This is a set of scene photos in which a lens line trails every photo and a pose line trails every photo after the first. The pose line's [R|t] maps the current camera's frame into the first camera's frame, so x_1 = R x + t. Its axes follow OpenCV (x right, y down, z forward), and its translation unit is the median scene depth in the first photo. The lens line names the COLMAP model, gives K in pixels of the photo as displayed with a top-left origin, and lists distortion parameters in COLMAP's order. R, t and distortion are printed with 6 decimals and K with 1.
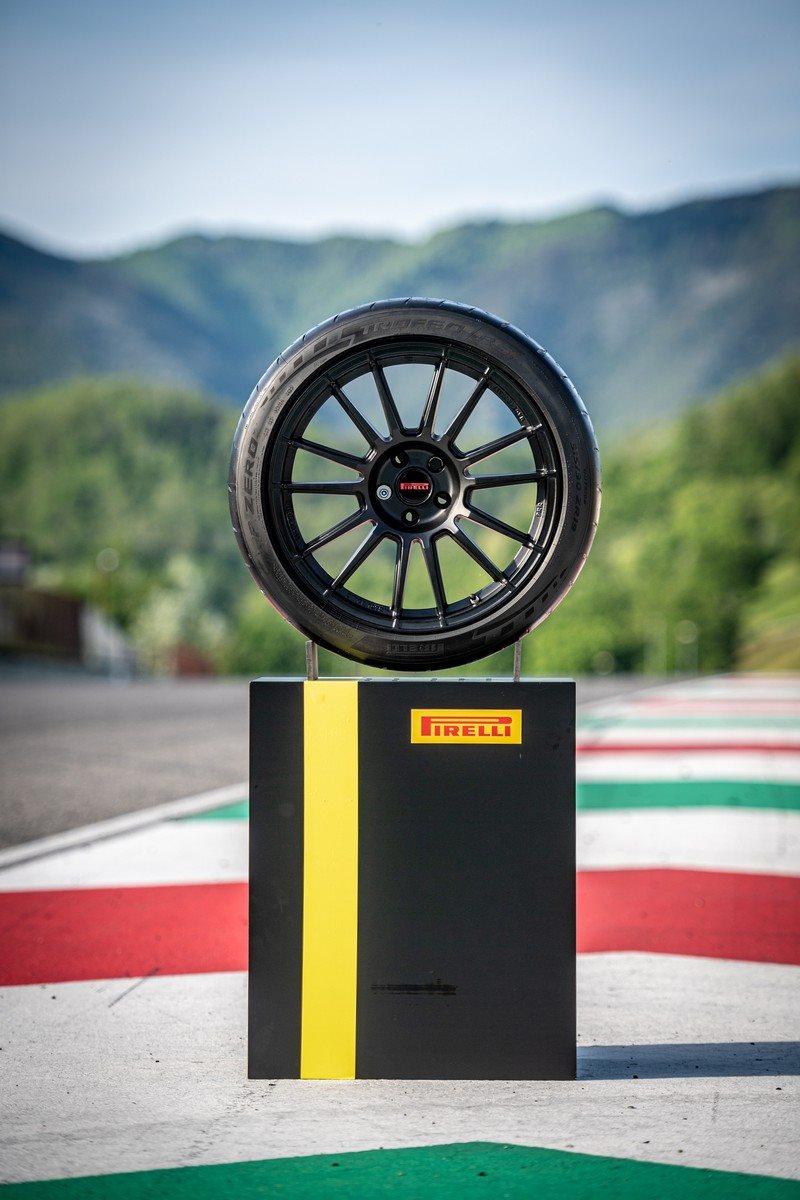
lens RADIAL K [[4813.5, 0, 397.4], [0, 4813.5, 601.4], [0, 0, 1]] dist [0.920987, 0.000000]
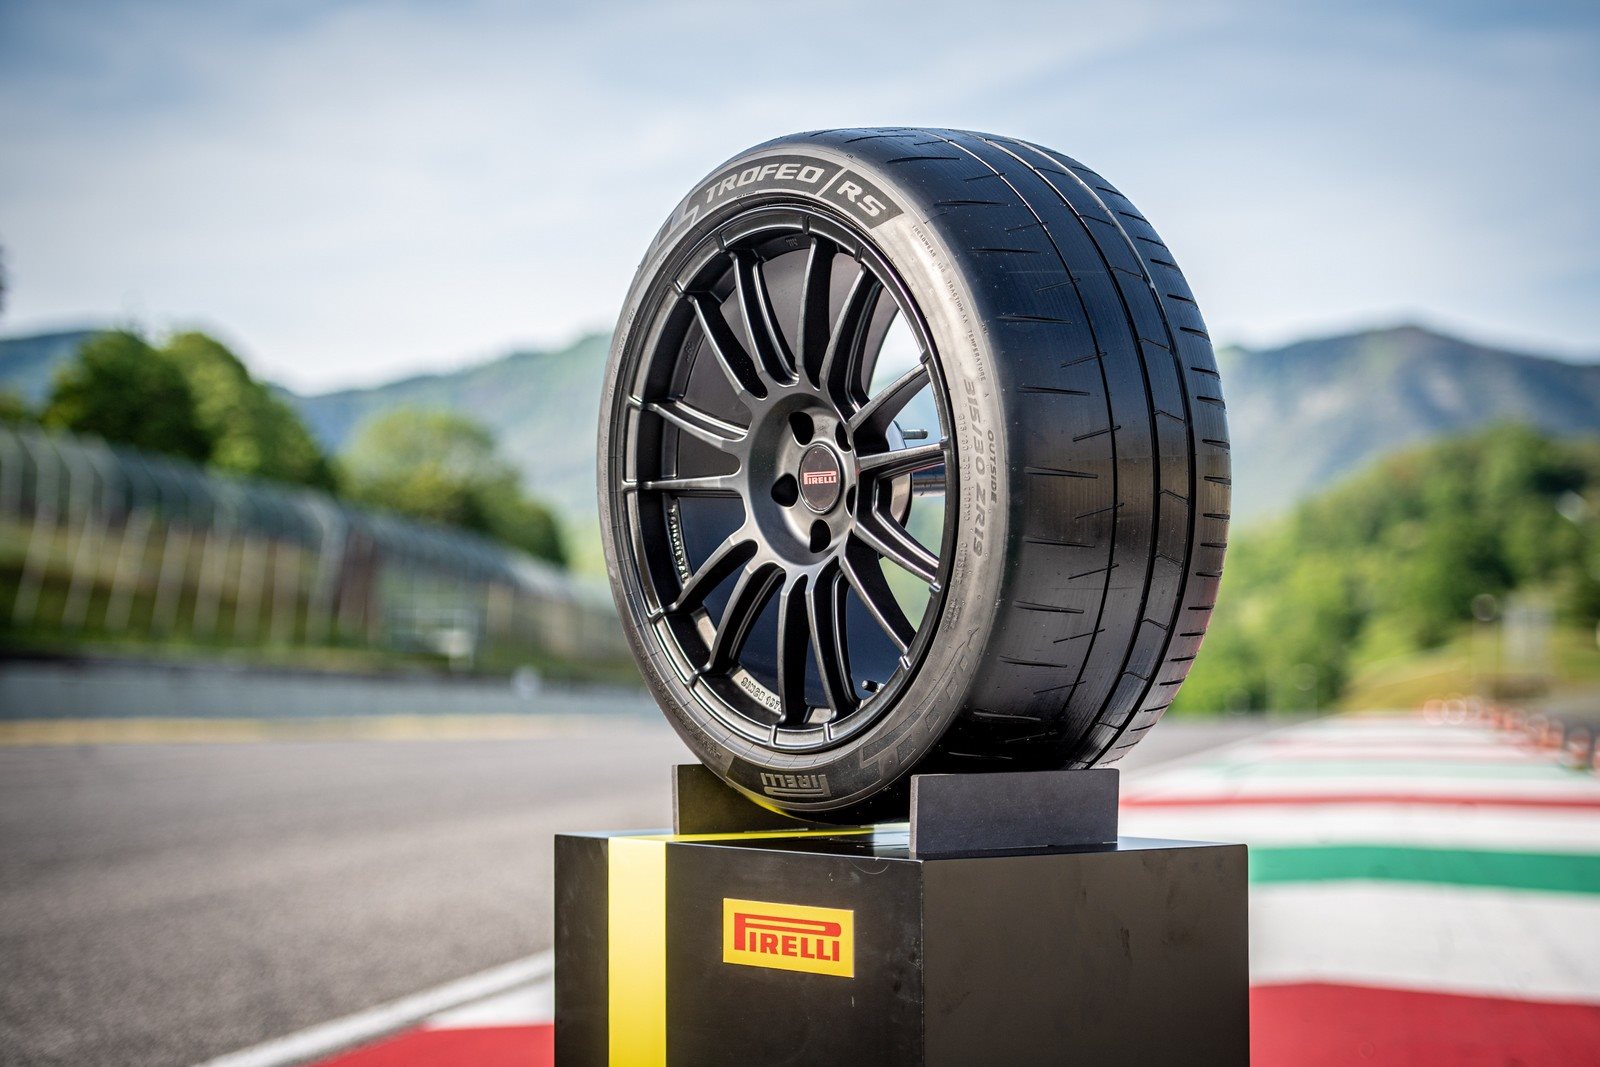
lens RADIAL K [[3822.0, 0, 802.6], [0, 3822.0, 523.4], [0, 0, 1]] dist [0.081992, 0.000000]
pose [[0.997533, -0.009181, -0.069599, 0.051199], [0.006784, 0.999378, -0.034601, -0.010826], [0.069874, 0.034043, 0.996975, 0.489879]]
